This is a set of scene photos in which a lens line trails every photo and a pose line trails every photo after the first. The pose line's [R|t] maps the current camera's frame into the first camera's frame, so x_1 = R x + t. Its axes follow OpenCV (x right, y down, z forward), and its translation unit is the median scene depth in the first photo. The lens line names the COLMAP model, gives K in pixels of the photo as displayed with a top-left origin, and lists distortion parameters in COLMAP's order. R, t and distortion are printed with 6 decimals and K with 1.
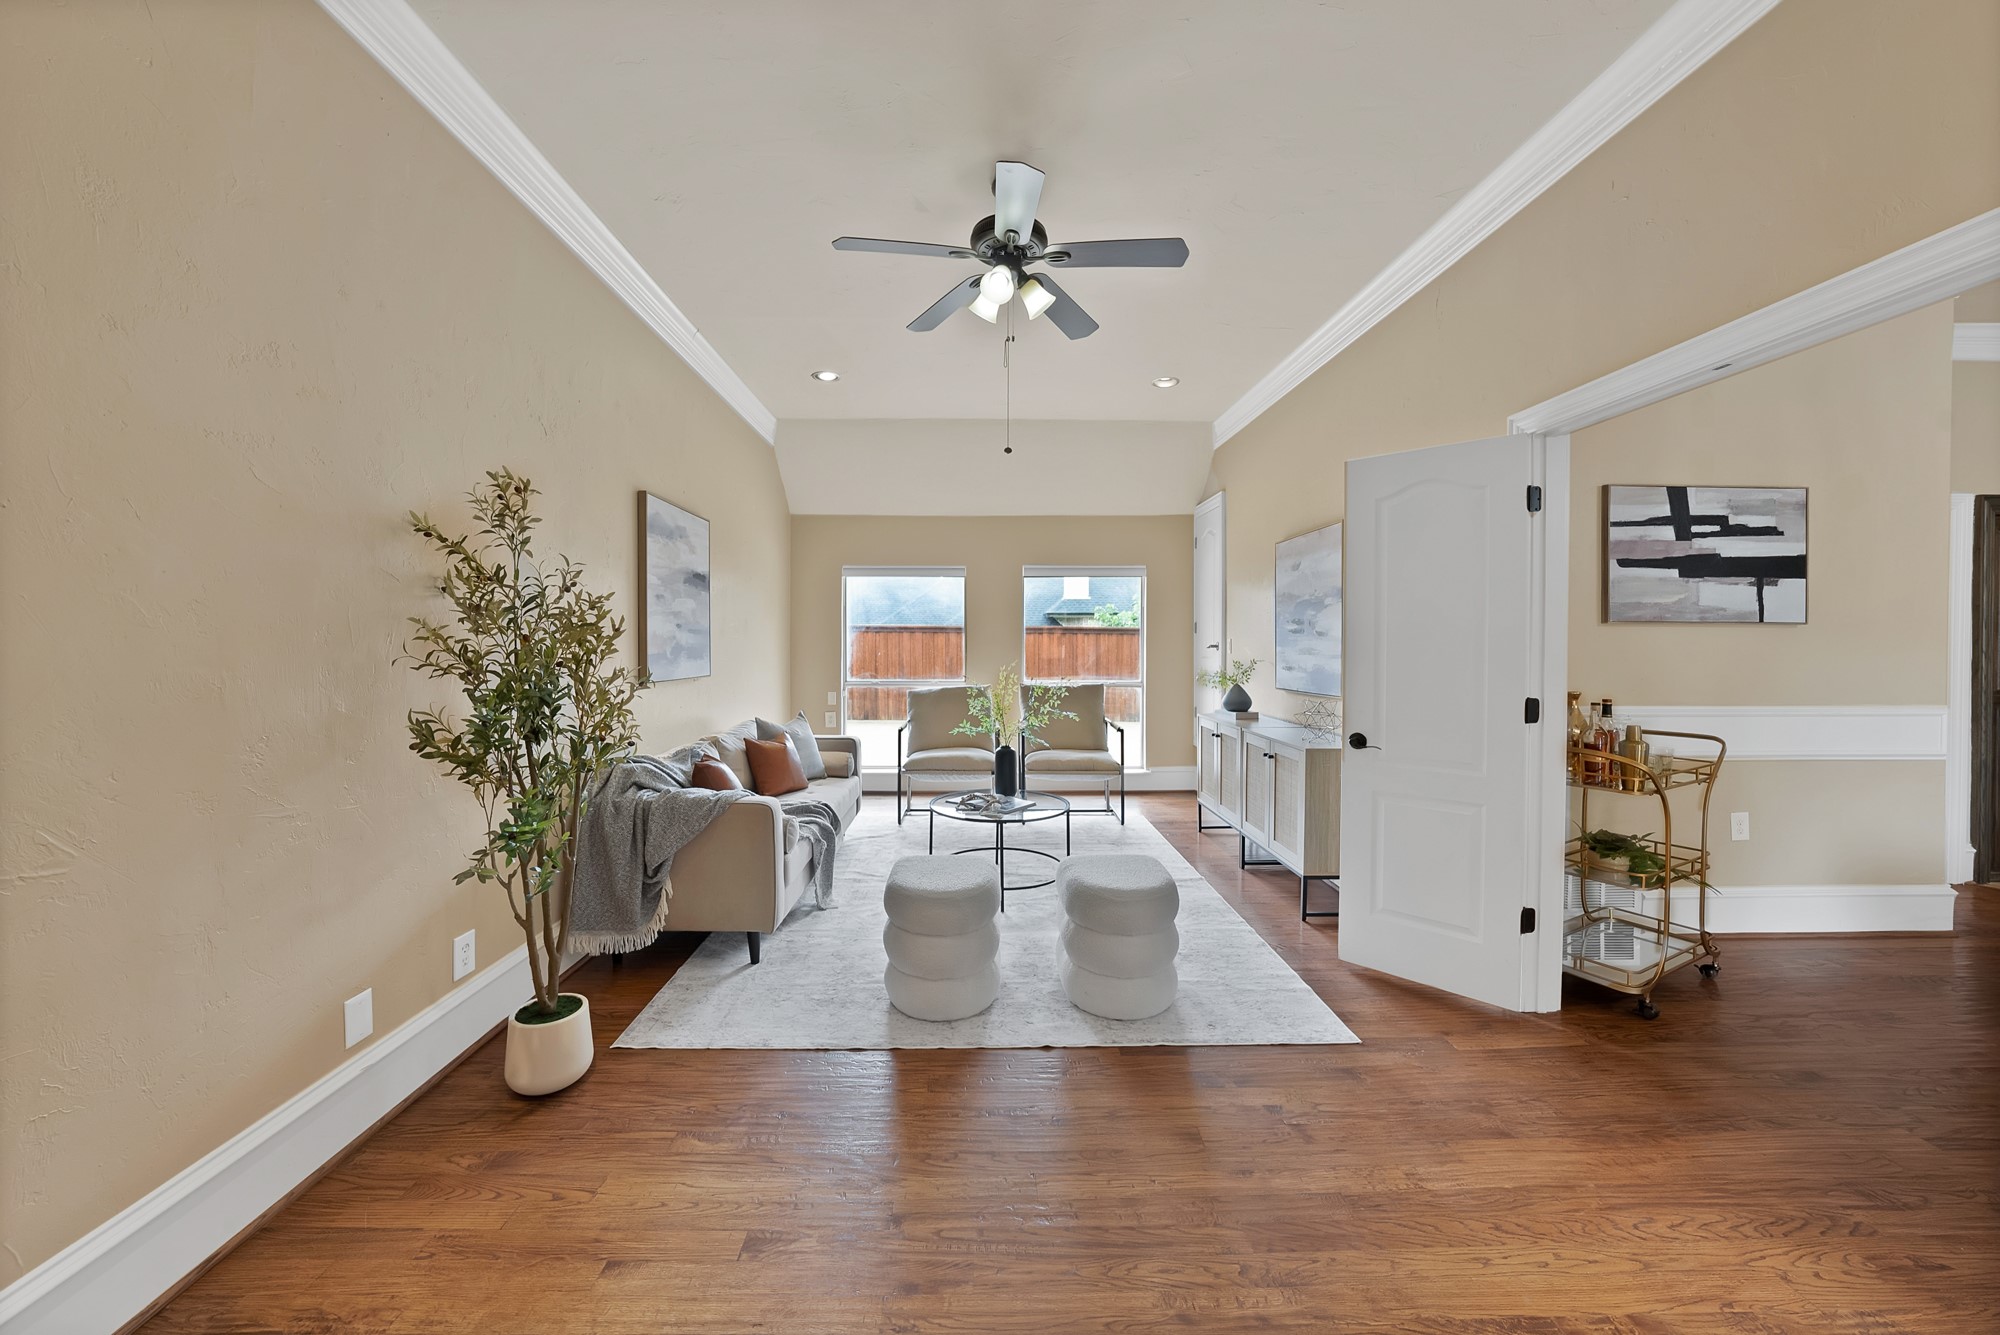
lens RADIAL K [[717.7, 0, 996.2], [0, 717.7, 645.9], [0, 0, 1]] dist [-0.015661, 0.000011]
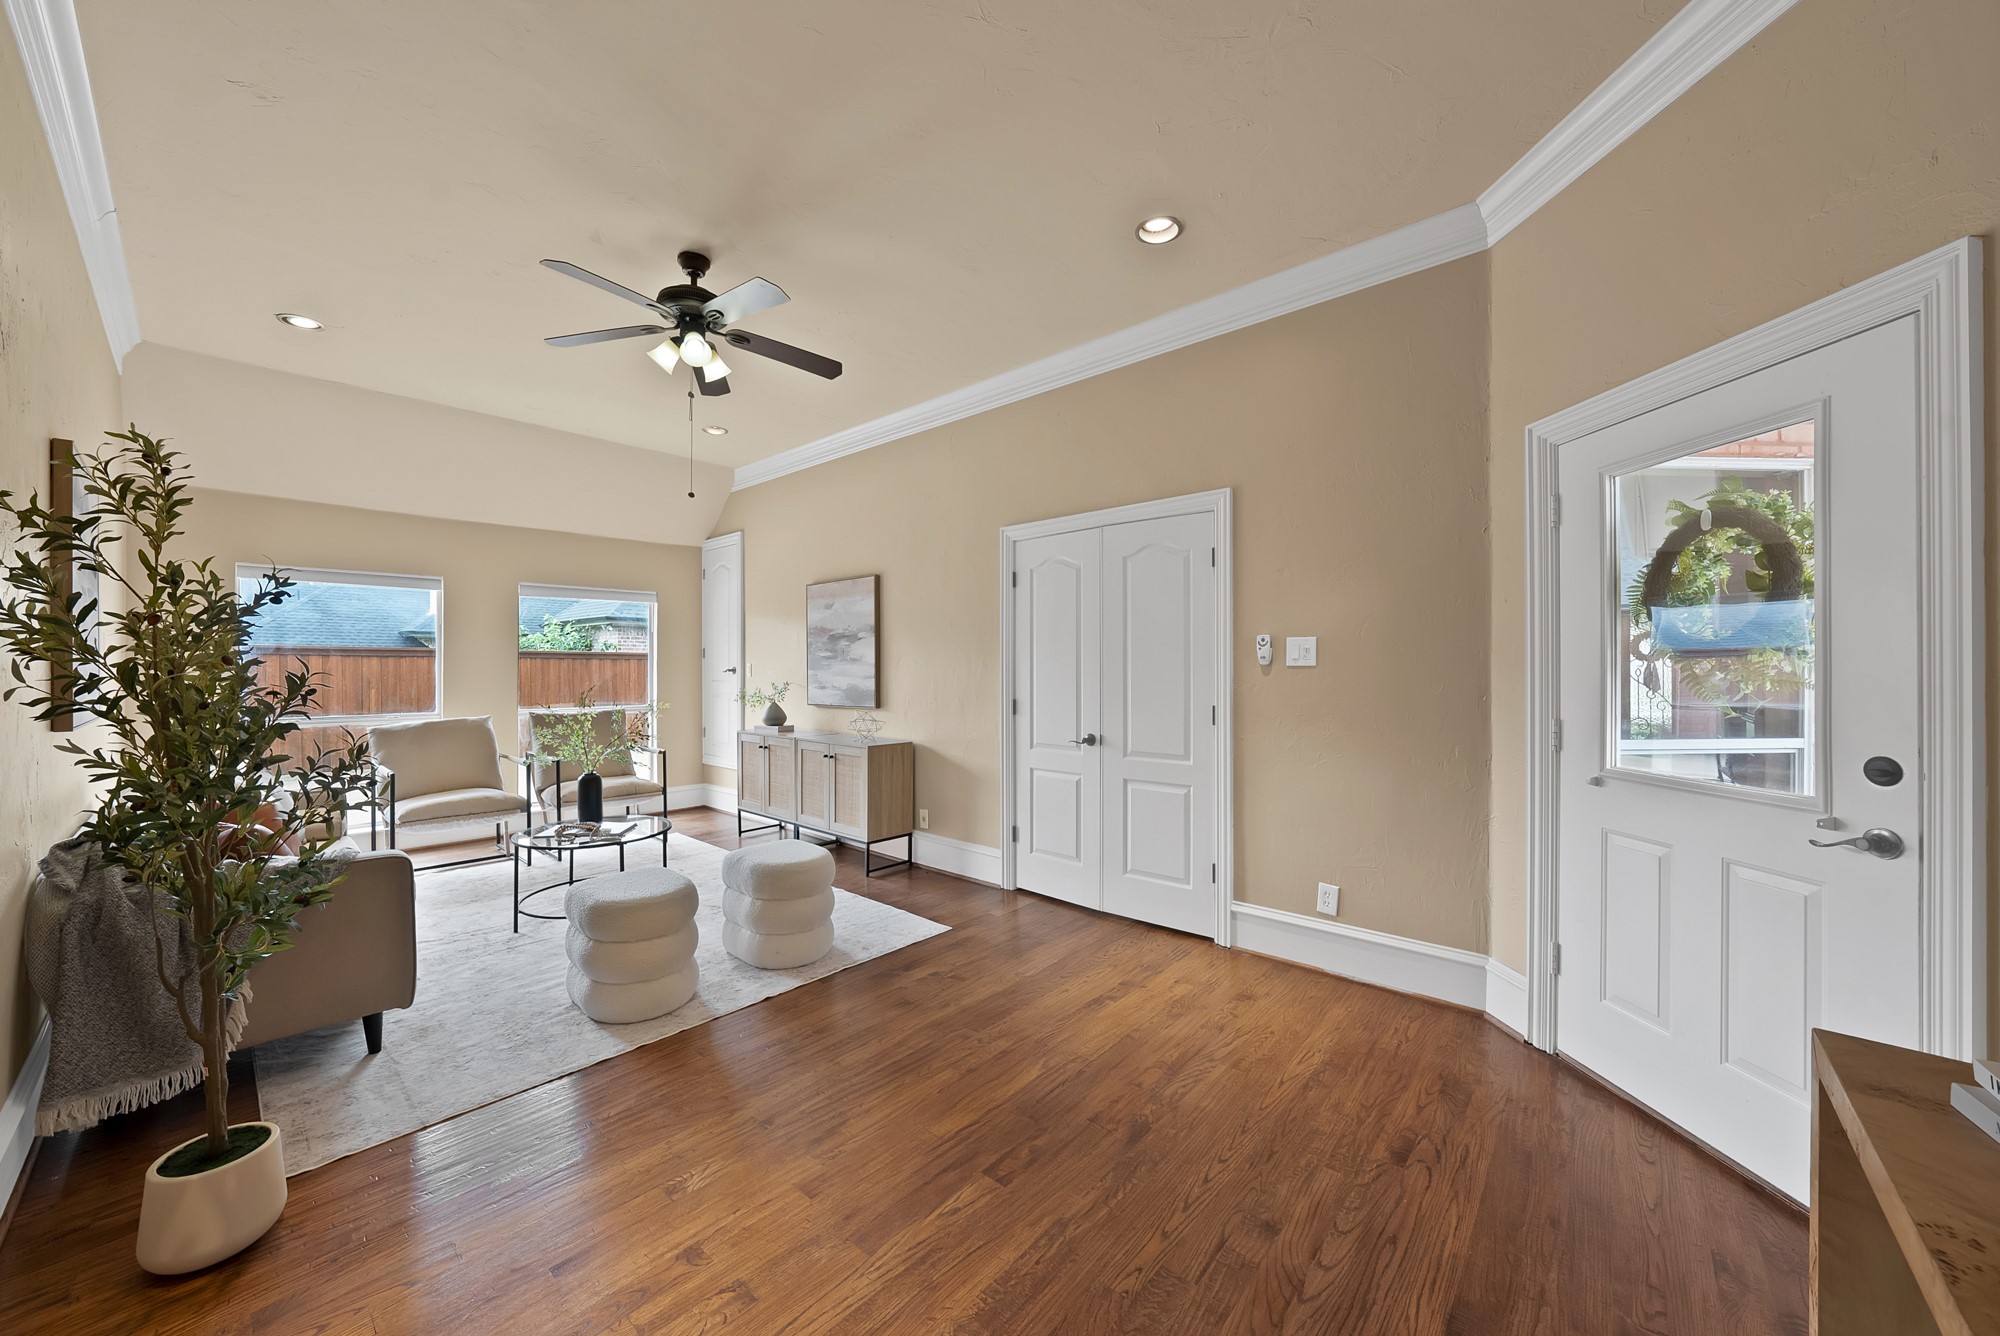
lens RADIAL K [[719.3, 0, 994.0], [0, 719.3, 661.3], [0, 0, 1]] dist [-0.010456, 0.000075]
pose [[0.679832, 0.003369, 0.733360, -0.420409], [0.006261, 0.999926, -0.010397, 0.000869], [-0.733341, 0.011660, 0.679761, -0.090981]]
